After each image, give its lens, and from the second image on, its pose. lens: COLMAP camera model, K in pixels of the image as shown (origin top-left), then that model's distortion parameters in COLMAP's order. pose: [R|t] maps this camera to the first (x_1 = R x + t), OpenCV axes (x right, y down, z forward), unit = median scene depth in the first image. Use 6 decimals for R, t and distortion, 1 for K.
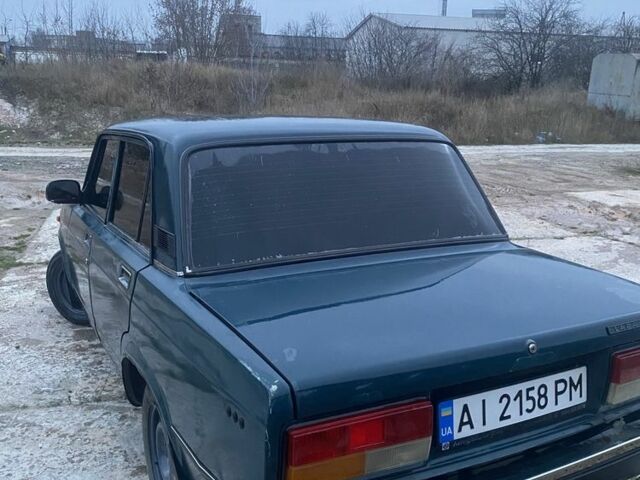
lens RADIAL K [[650.3, 0, 324.0], [0, 650.3, 241.1], [0, 0, 1]] dist [0.012165, 0.000000]
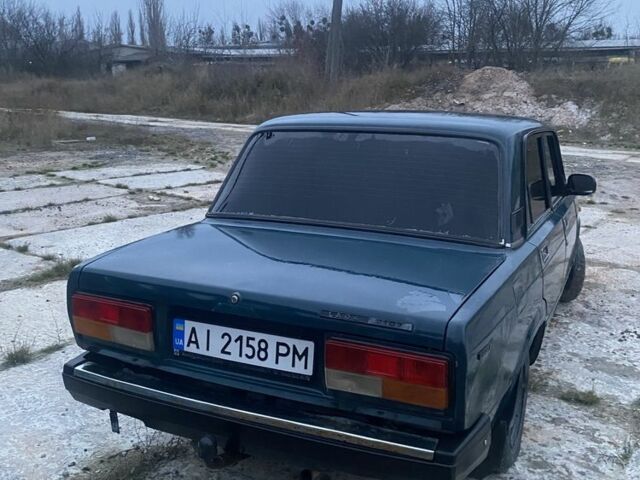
lens RADIAL K [[650.3, 0, 312.0], [0, 650.3, 229.3], [0, 0, 1]] dist [0.012165, 0.000000]
pose [[0.617122, 0.154962, -0.771458, 1.205777], [-0.171773, 0.983301, 0.060106, -0.053467], [0.767889, 0.095423, 0.633435, 0.309995]]
